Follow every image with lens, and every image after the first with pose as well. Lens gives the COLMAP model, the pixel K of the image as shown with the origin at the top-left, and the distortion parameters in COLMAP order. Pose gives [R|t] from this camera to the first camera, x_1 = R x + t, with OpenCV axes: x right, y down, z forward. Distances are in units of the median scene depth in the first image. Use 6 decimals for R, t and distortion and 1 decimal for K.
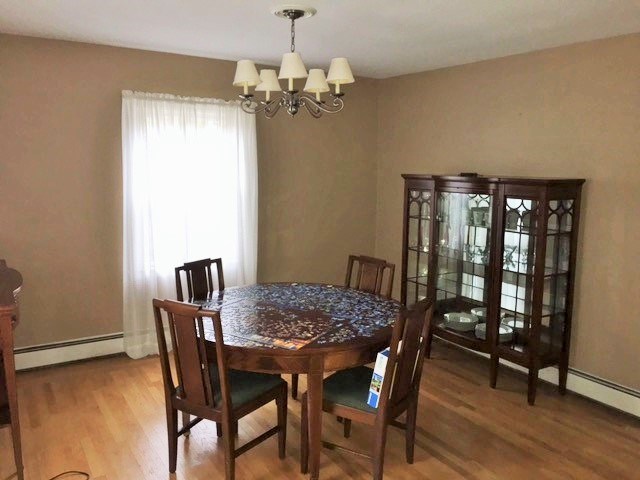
lens RADIAL K [[544.2, 0, 320.0], [0, 544.2, 240.0], [0, 0, 1]] dist [0.109535, -0.108211]
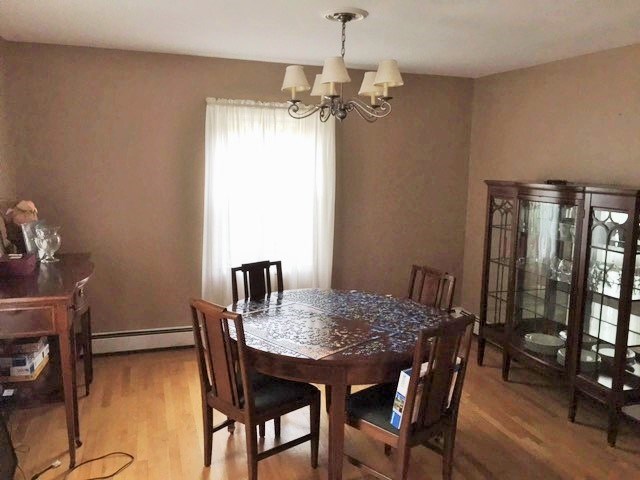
lens RADIAL K [[544.2, 0, 320.0], [0, 544.2, 240.0], [0, 0, 1]] dist [0.109535, -0.108211]
pose [[0.972678, 0.041811, -0.228361, 0.126371], [-0.042554, 0.999093, 0.001674, -0.010780], [0.228224, 0.008089, 0.973575, 0.031828]]
